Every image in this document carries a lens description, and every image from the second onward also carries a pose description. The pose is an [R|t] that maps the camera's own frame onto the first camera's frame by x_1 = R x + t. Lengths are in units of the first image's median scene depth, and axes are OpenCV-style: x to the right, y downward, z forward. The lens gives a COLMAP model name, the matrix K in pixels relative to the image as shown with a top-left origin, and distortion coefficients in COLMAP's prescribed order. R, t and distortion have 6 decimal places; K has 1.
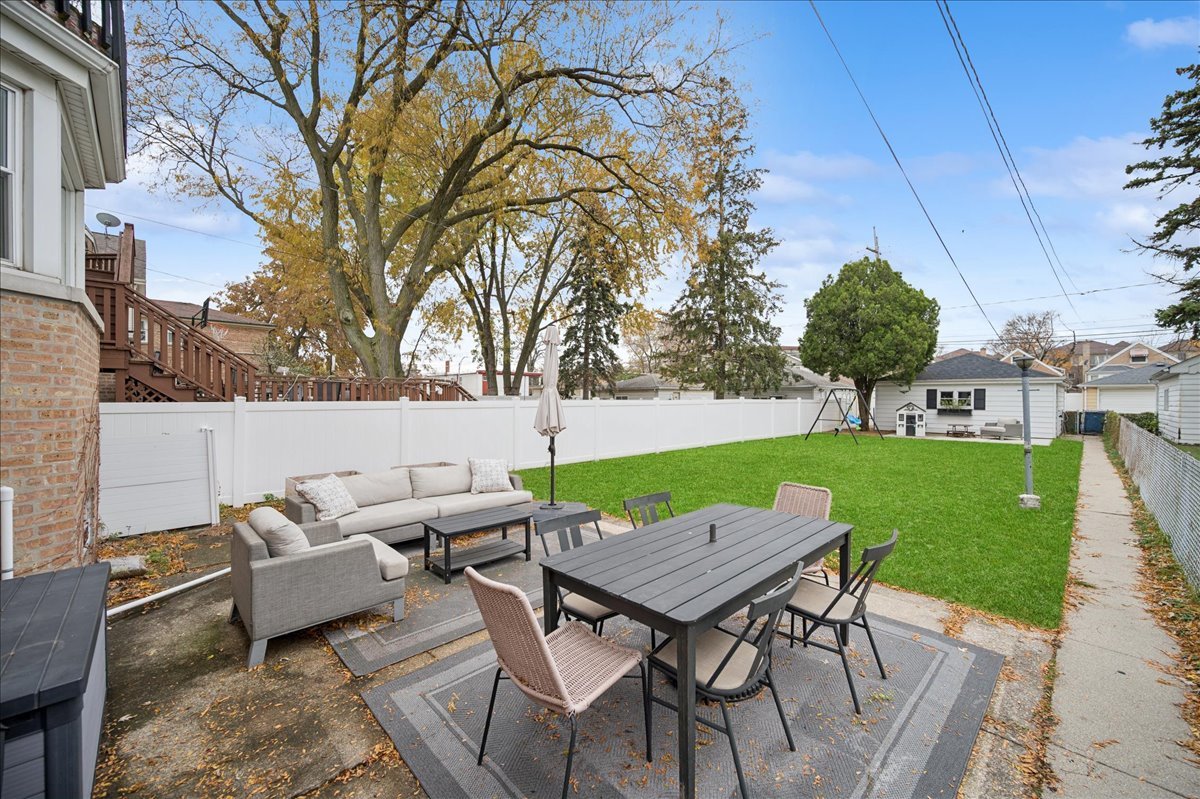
lens RADIAL K [[478.5, 0, 602.6], [0, 478.5, 398.6], [0, 0, 1]] dist [0.000050, -0.000062]
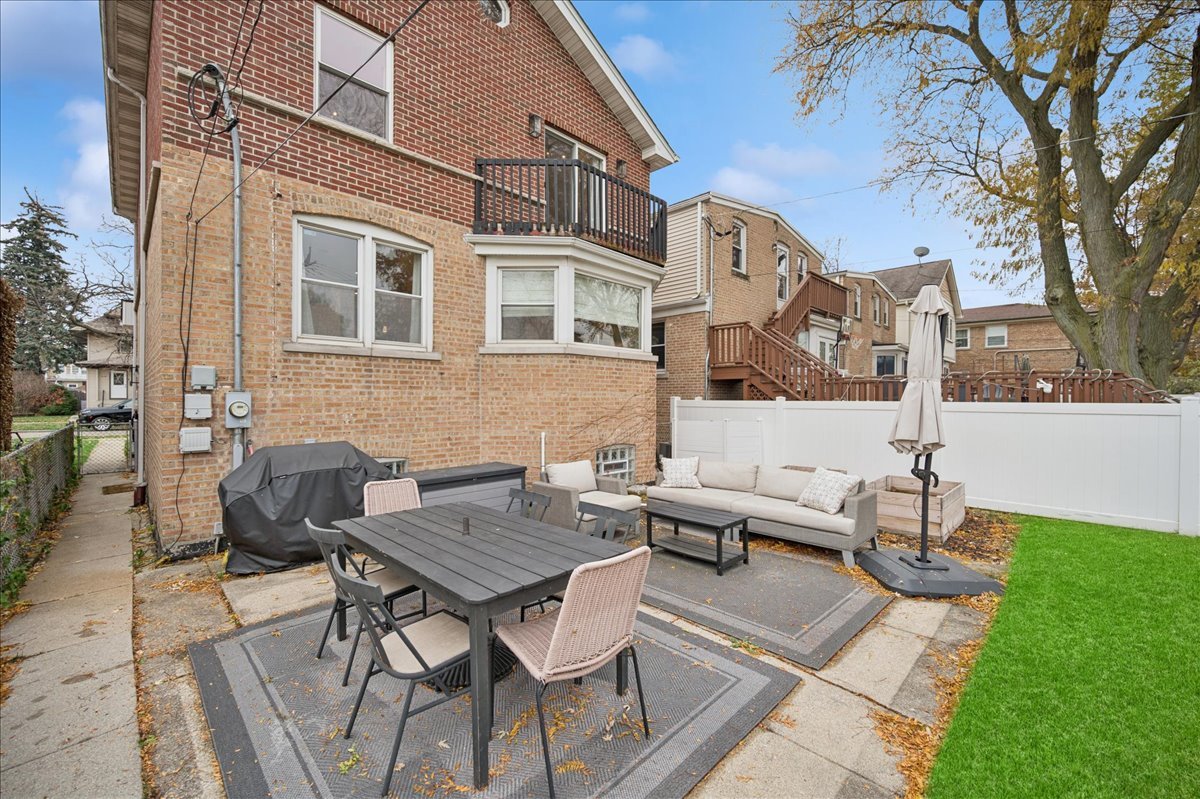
lens RADIAL K [[478.5, 0, 602.6], [0, 478.5, 398.5], [0, 0, 1]] dist [0.000050, -0.000062]
pose [[0.020406, 0.003148, -0.999787, 0.539235], [-0.004056, 0.999987, 0.003066, -0.000901], [0.999784, 0.003992, 0.020418, 0.541214]]
